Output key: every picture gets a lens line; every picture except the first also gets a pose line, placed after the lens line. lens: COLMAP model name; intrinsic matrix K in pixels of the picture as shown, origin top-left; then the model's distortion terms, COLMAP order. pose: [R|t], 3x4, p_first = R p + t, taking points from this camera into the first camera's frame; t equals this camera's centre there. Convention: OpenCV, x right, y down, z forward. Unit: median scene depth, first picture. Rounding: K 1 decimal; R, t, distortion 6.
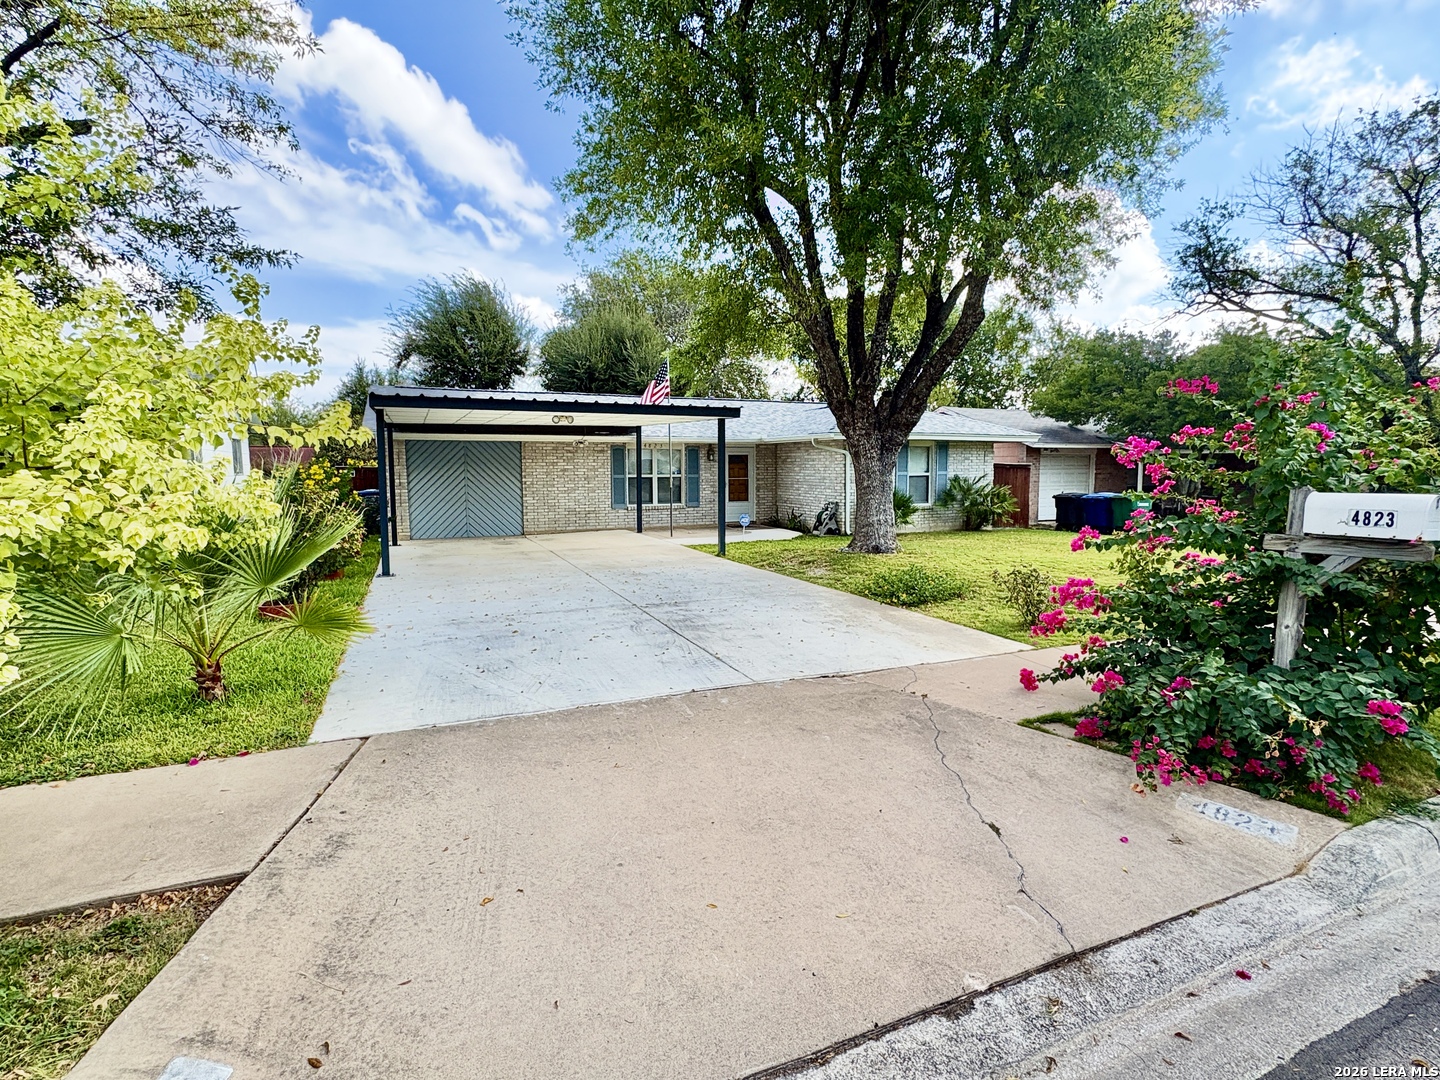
lens RADIAL K [[680.8, 0, 719.9], [0, 680.8, 542.7], [0, 0, 1]] dist [0.010712, -0.000079]
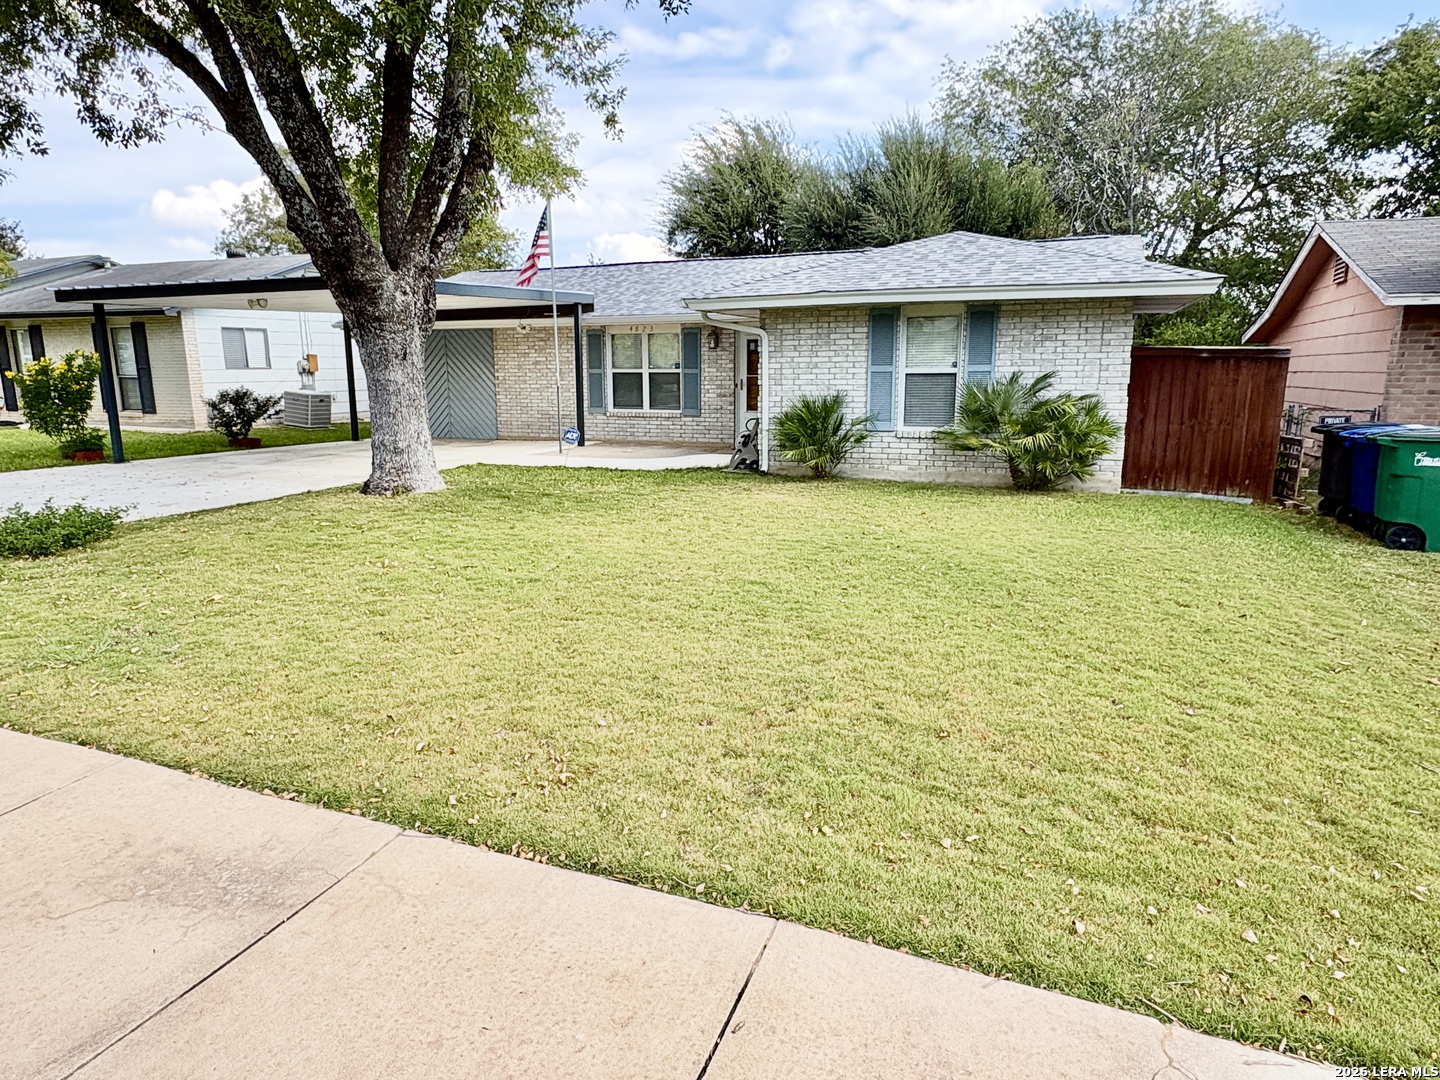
lens RADIAL K [[862.8, 0, 719.2], [0, 862.8, 541.8], [0, 0, 1]] dist [-0.001332, 0.000047]
pose [[0.698912, 0.145174, -0.700319, 0.656536], [-0.076080, 0.988718, 0.129031, -0.043524], [0.711150, -0.036901, 0.702071, 0.415337]]
